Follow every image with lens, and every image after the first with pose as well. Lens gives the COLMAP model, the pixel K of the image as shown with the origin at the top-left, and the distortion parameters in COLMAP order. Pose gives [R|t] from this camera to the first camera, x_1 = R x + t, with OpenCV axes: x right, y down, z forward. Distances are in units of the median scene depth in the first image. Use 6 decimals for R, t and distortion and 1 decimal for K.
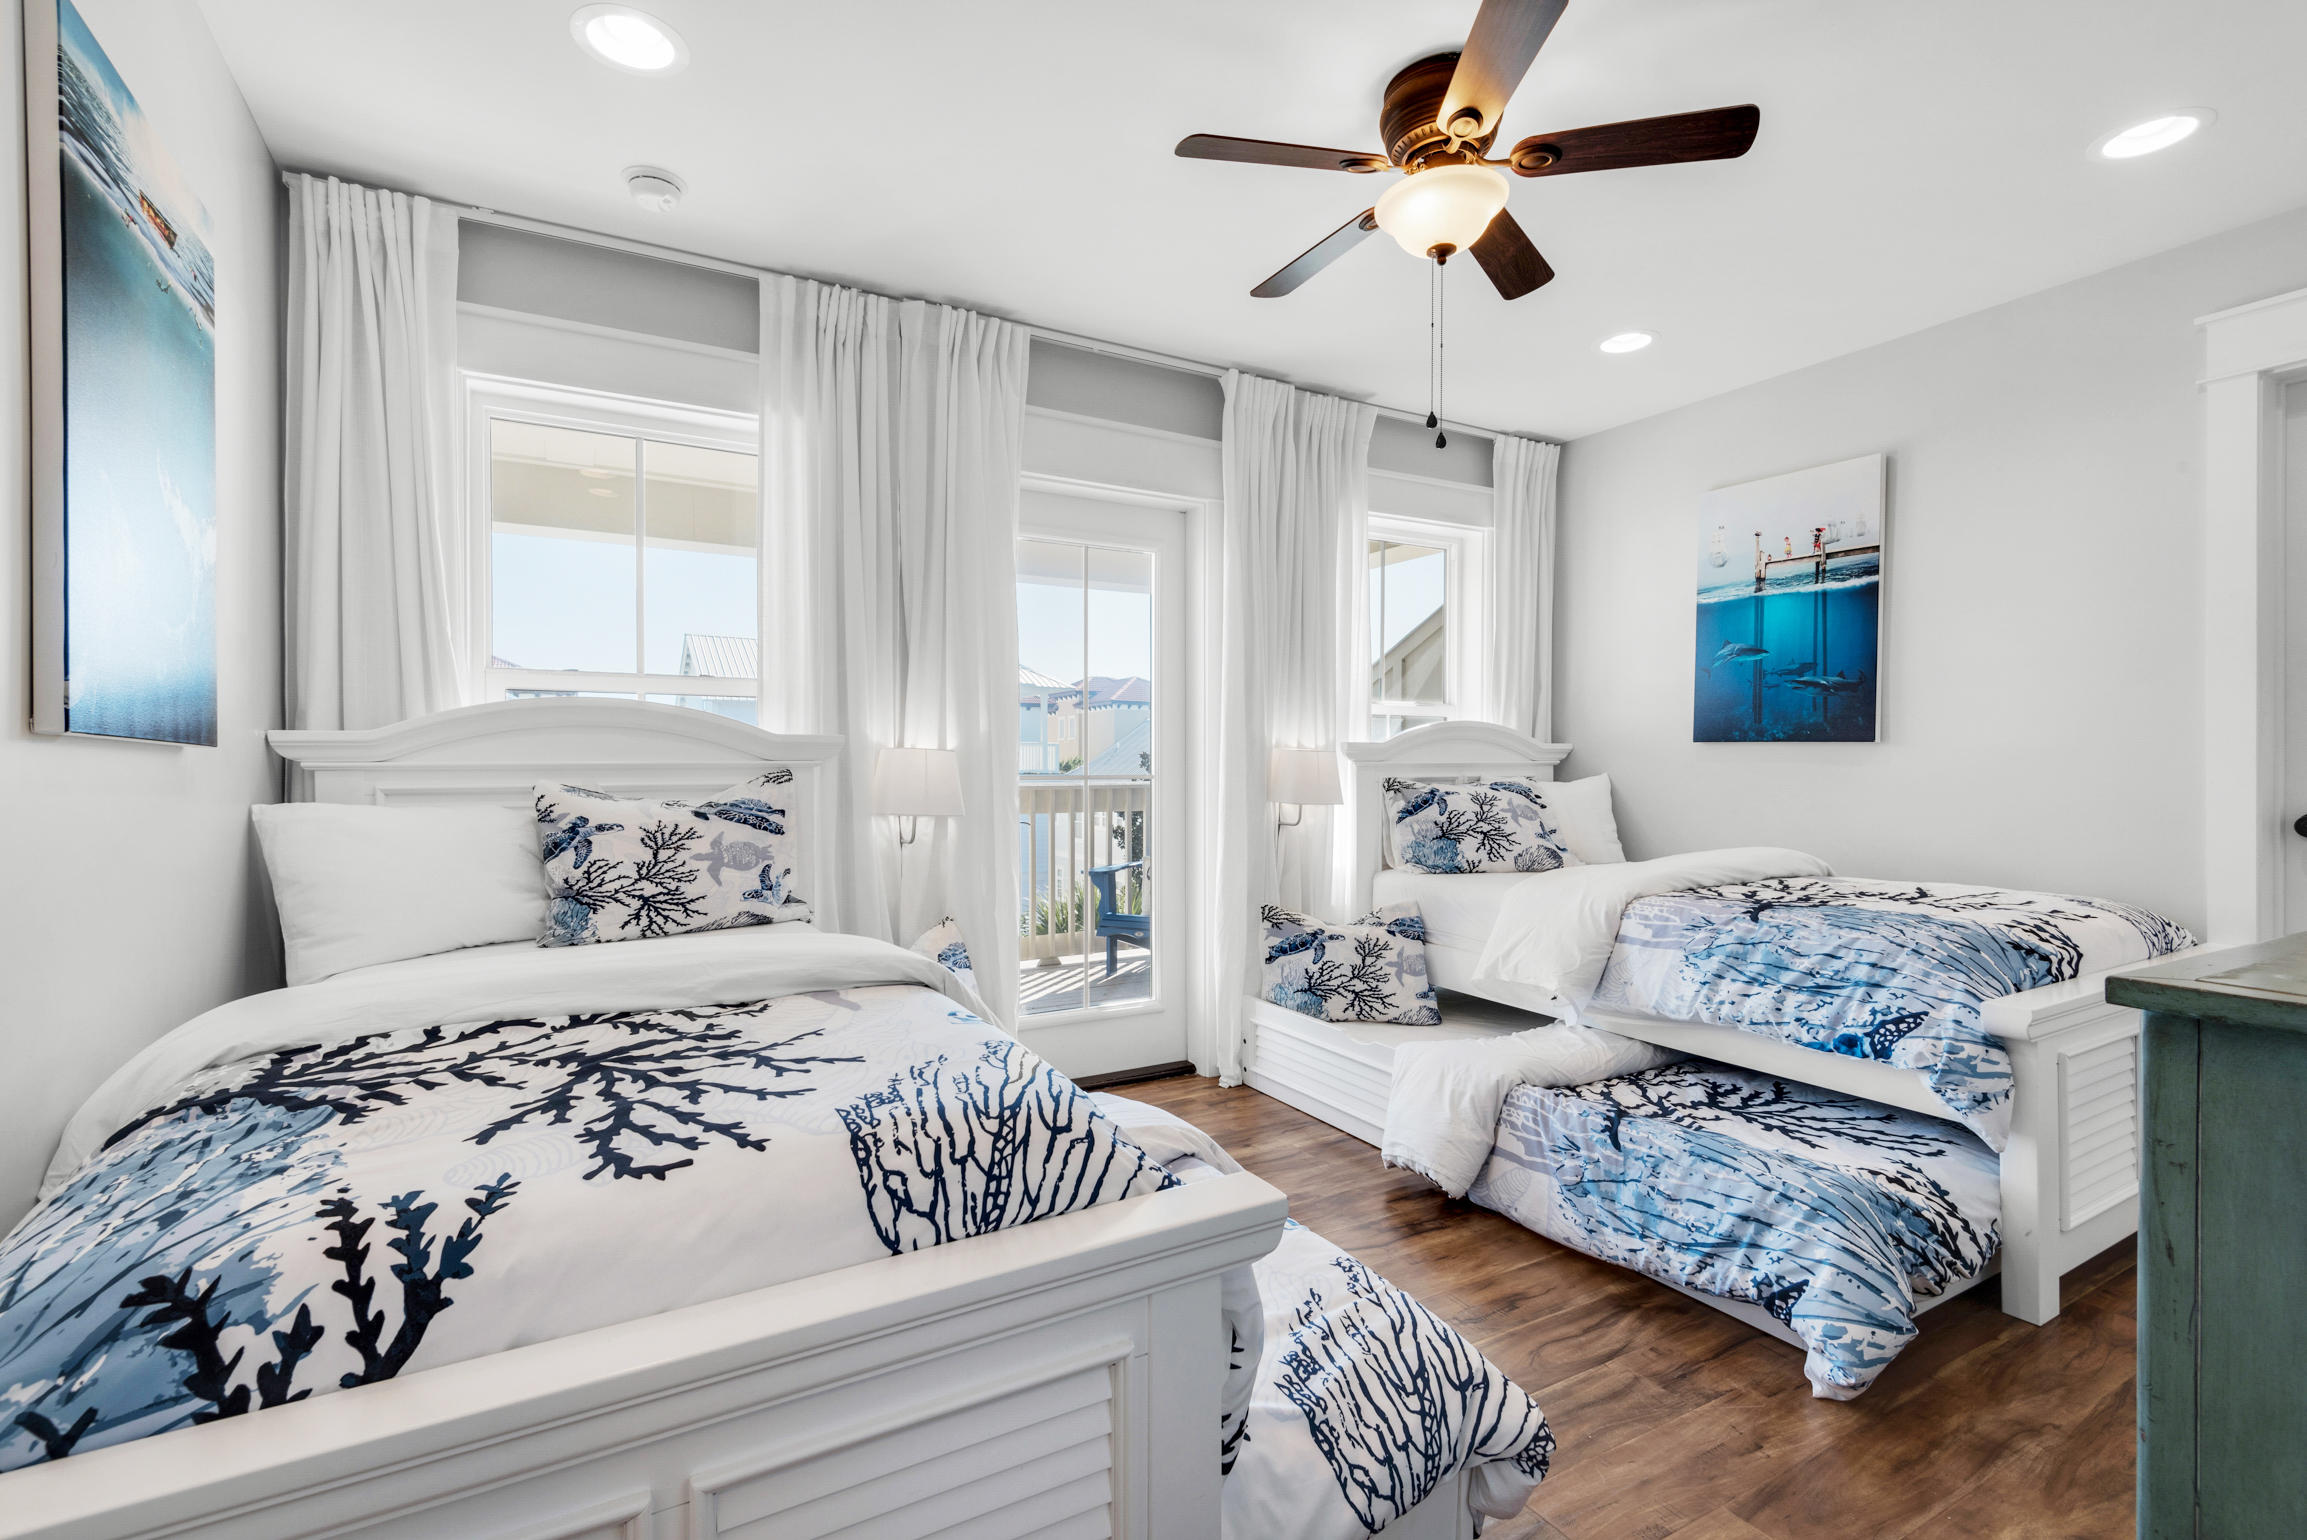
lens RADIAL K [[1041.8, 0, 1147.7], [0, 1041.8, 770.7], [0, 0, 1]] dist [0.028955, -0.014609]
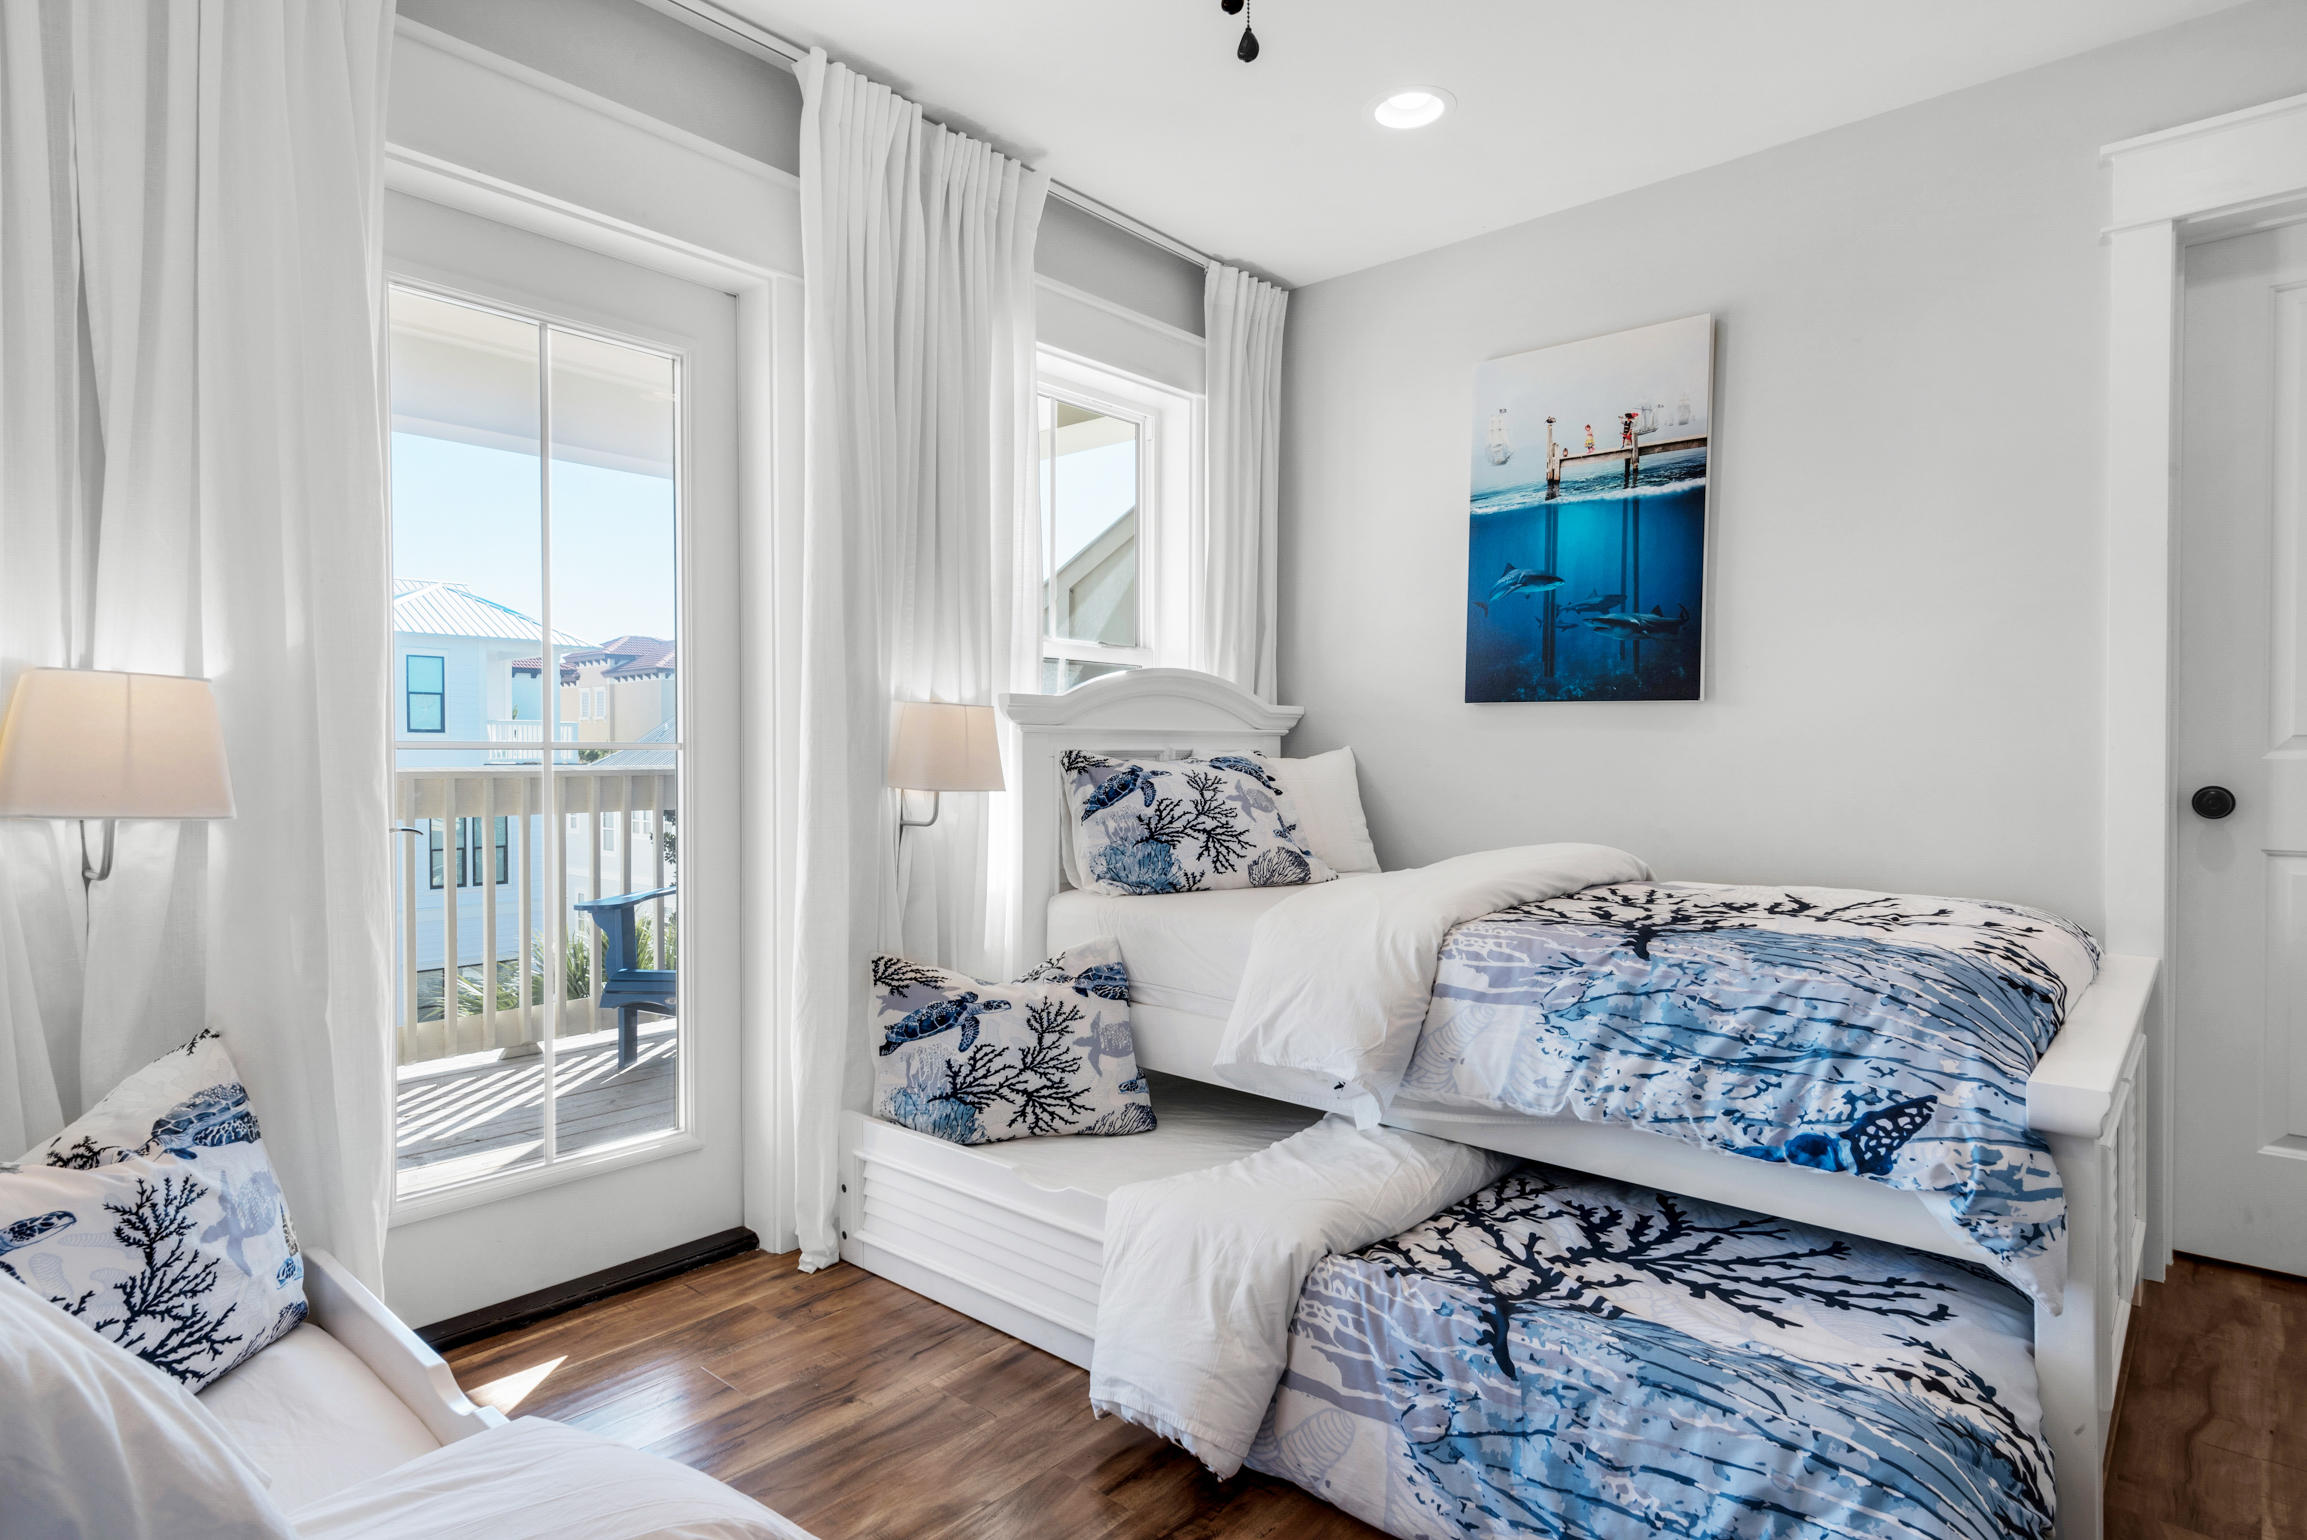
lens RADIAL K [[1273.0, 0, 1156.4], [0, 1273.0, 771.7], [0, 0, 1]] dist [0.054007, -0.038053]
pose [[0.943878, -0.004233, 0.330268, 0.025838], [0.001225, 0.999956, 0.009313, 0.017904], [-0.330293, -0.008386, 0.943841, 0.317732]]
